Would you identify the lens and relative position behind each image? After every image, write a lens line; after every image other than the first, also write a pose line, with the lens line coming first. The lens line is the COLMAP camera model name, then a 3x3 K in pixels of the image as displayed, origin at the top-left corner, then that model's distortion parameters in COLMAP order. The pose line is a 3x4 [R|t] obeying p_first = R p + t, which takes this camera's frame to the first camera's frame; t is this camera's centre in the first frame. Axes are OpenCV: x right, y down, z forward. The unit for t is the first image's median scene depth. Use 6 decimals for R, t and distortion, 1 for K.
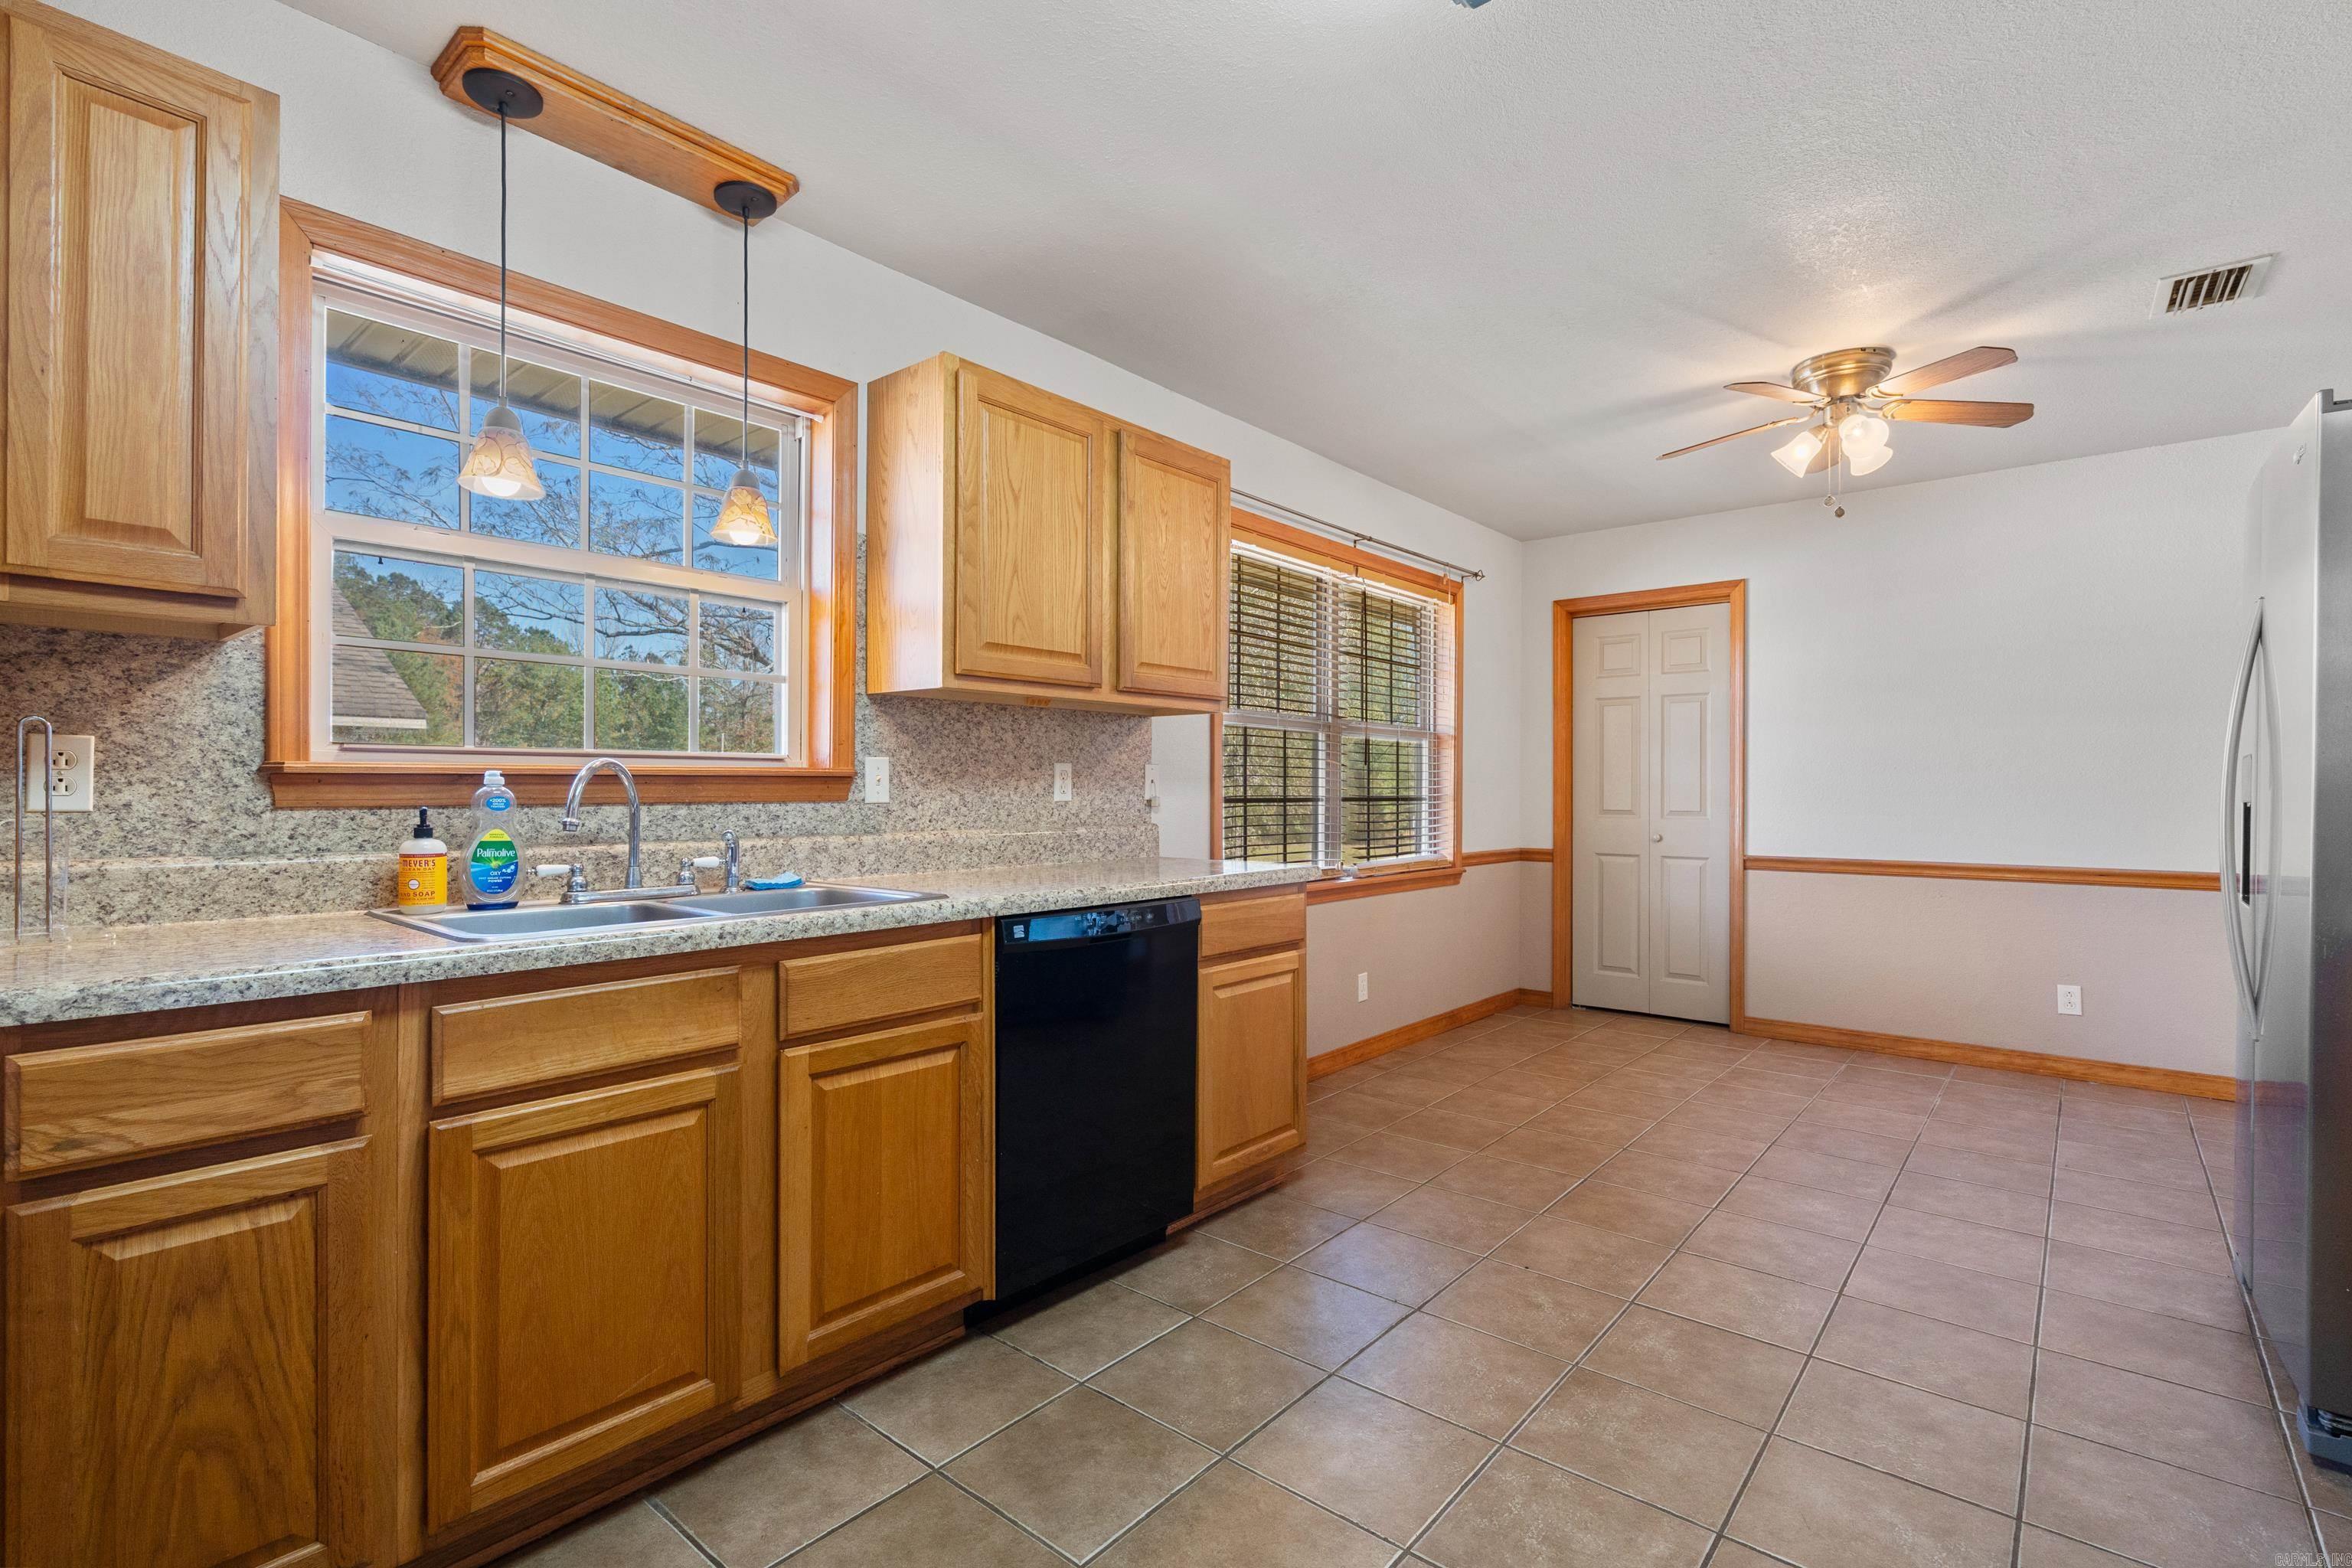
lens RADIAL K [[1088.9, 0, 1177.8], [0, 1088.9, 795.4], [0, 0, 1]] dist [0.000619, 0.000570]
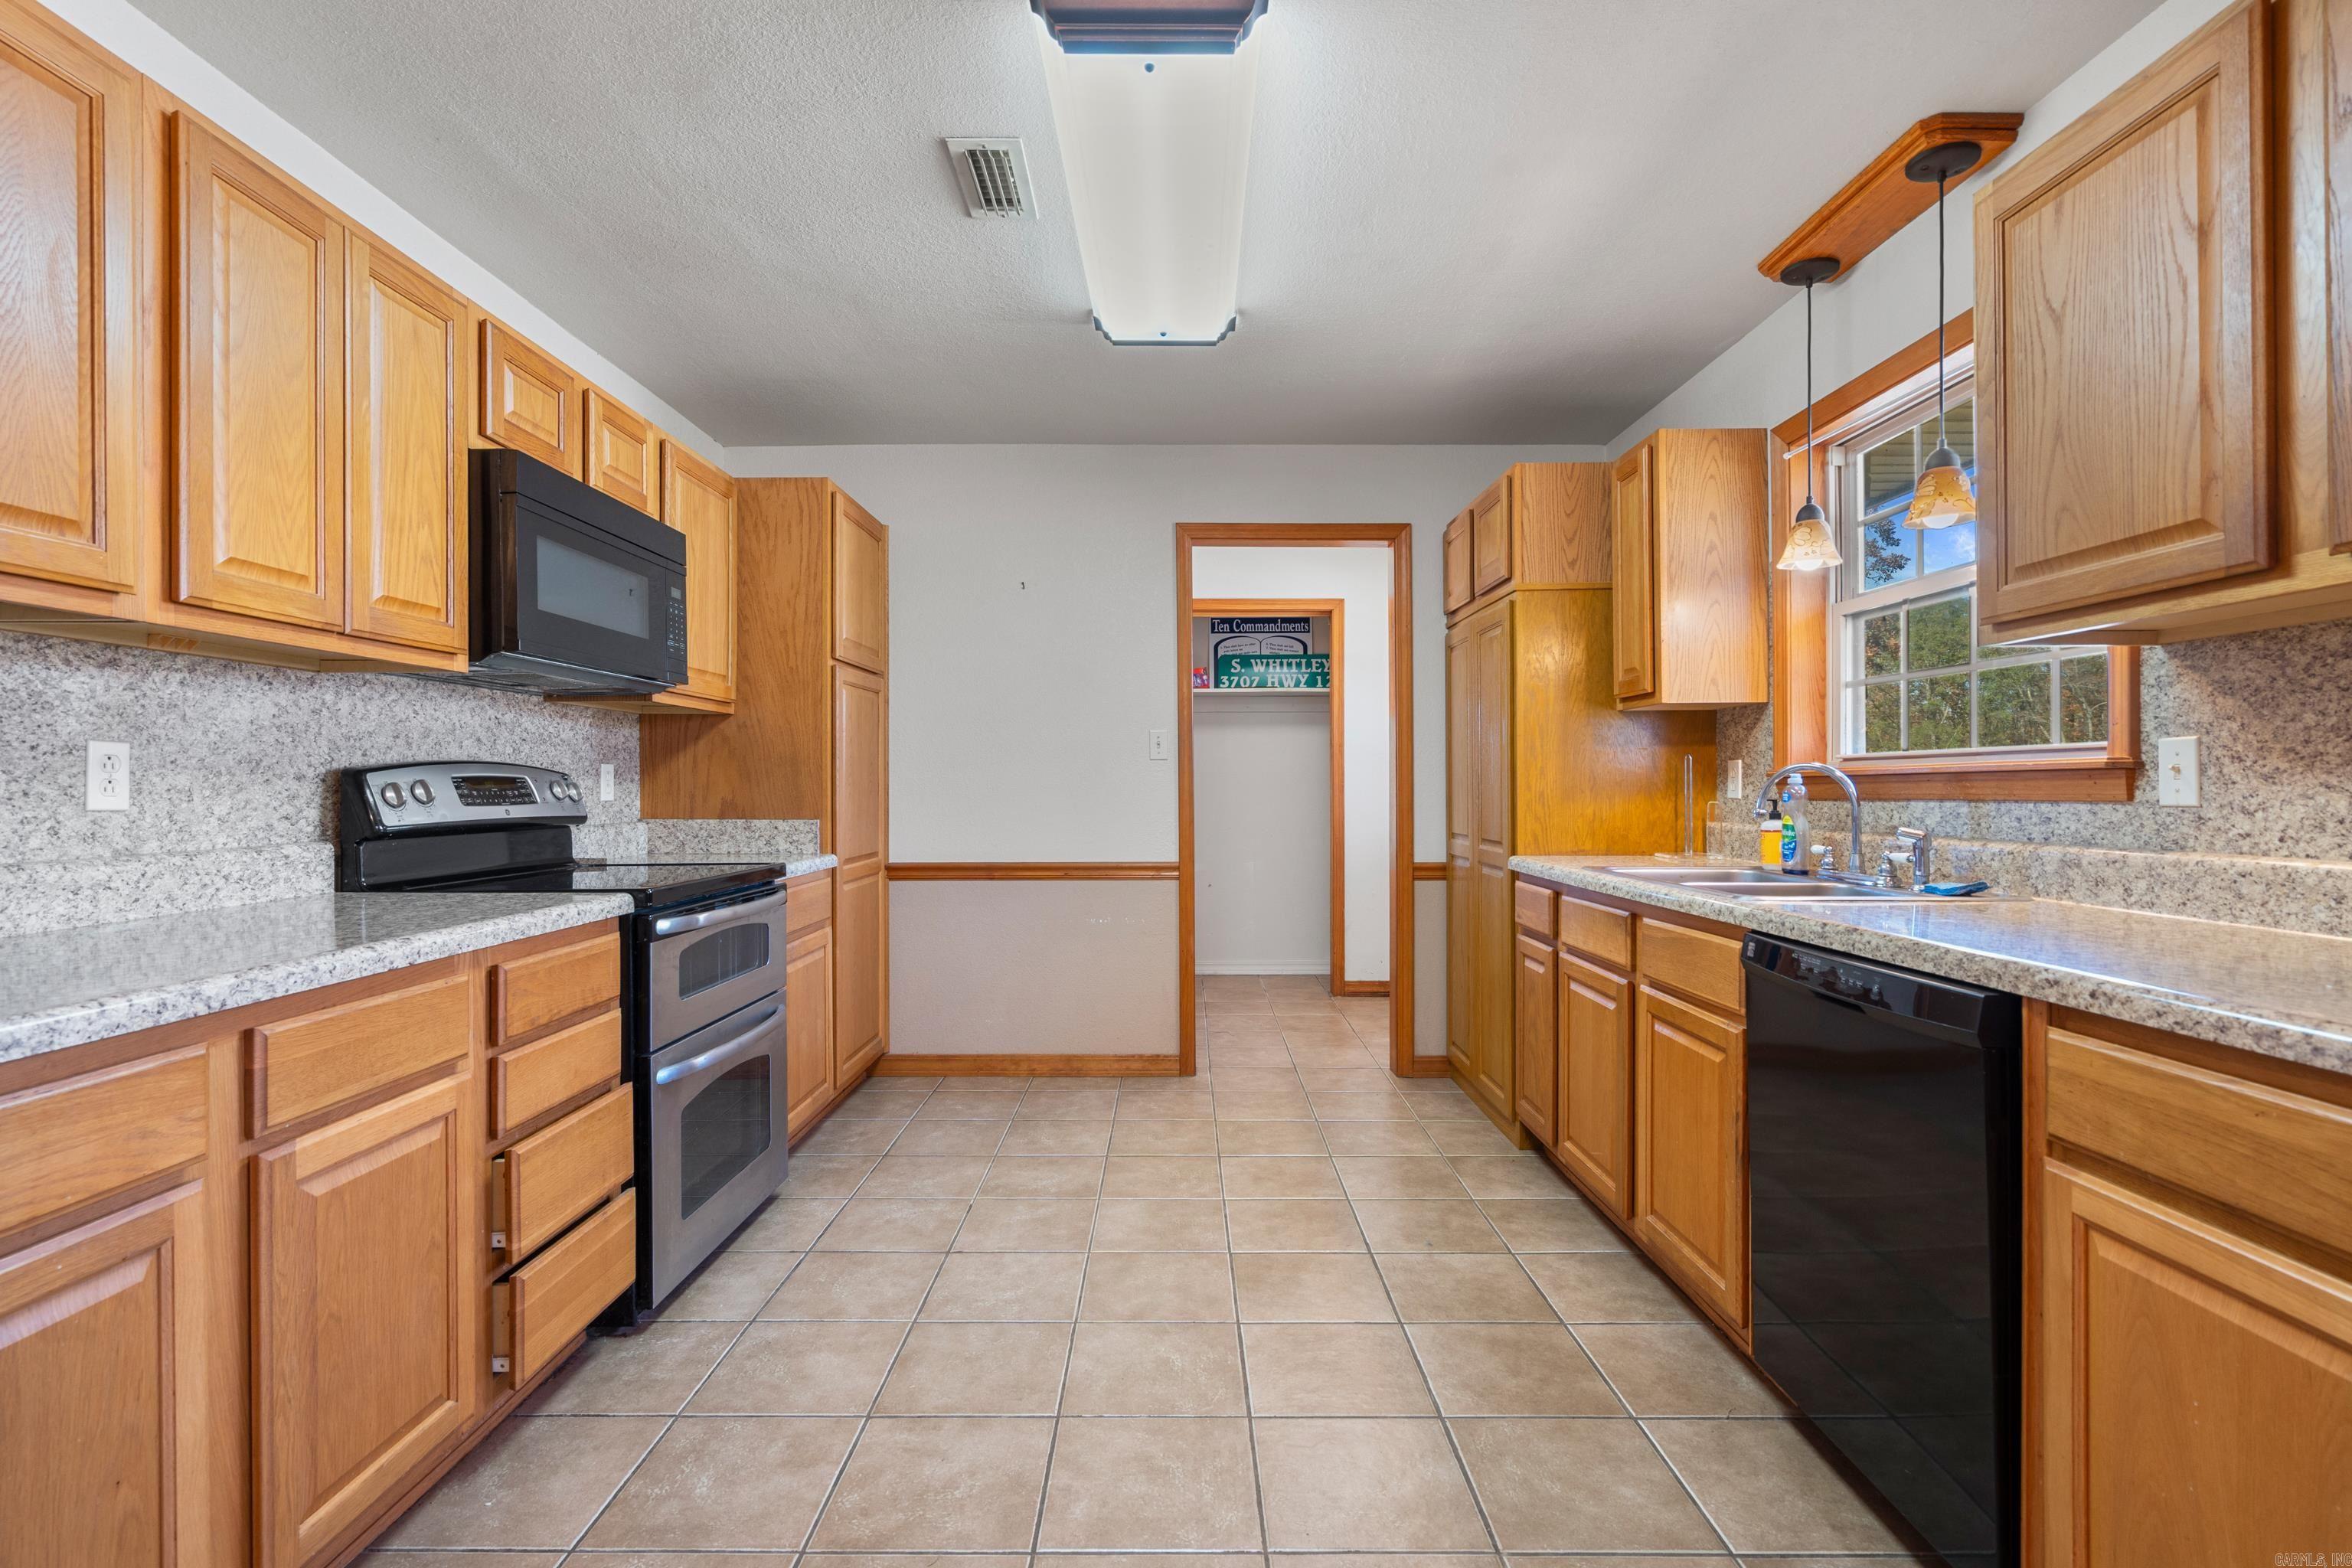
lens RADIAL K [[1088.9, 0, 1177.8], [0, 1088.9, 795.4], [0, 0, 1]] dist [0.000619, 0.000570]
pose [[-0.766825, -0.002654, -0.641851, 0.651172], [-0.009849, 0.999922, 0.007633, 0.001495], [0.641781, 0.012175, -0.766791, 1.168319]]
